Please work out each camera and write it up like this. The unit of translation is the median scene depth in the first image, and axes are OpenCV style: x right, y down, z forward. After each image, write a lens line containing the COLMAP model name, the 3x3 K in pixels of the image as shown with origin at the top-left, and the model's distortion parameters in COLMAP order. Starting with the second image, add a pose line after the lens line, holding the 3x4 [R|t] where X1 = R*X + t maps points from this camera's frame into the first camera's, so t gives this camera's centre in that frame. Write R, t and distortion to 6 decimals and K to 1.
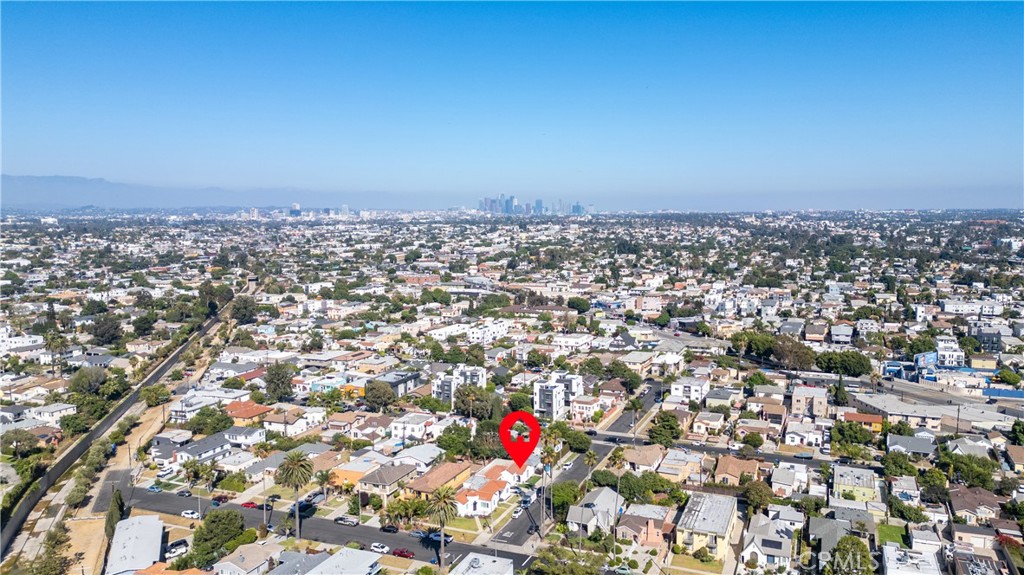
lens RADIAL K [[767.4, 0, 510.8], [0, 767.4, 288.2], [0, 0, 1]] dist [0.043201, -0.004121]
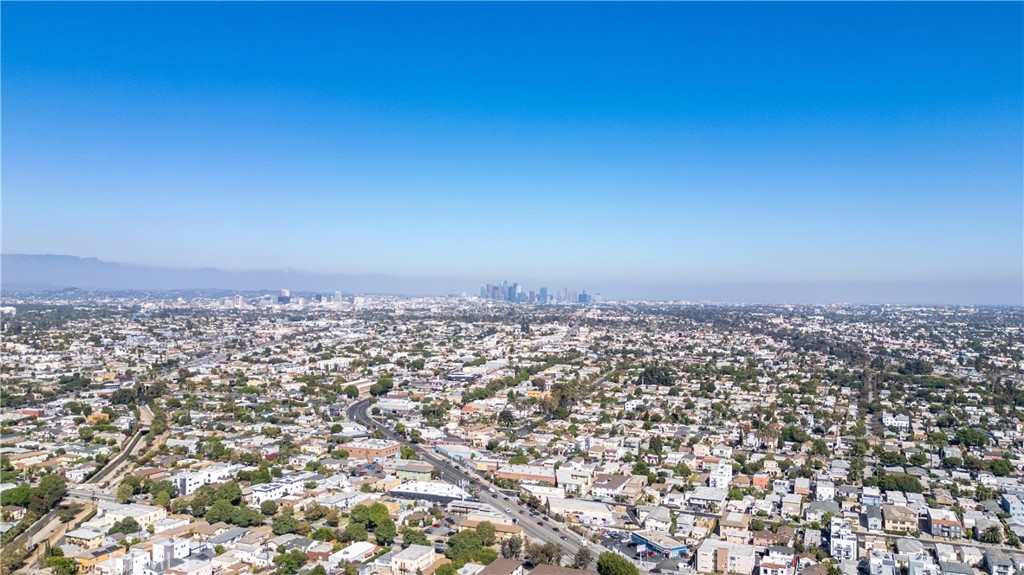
lens RADIAL K [[767.4, 0, 514.3], [0, 767.4, 286.6], [0, 0, 1]] dist [0.043201, -0.004121]
pose [[0.999882, 0.015285, -0.001323, 0.003207], [-0.015339, 0.994239, -0.106082, -0.031575], [-0.000306, 0.106089, 0.994357, 0.111919]]
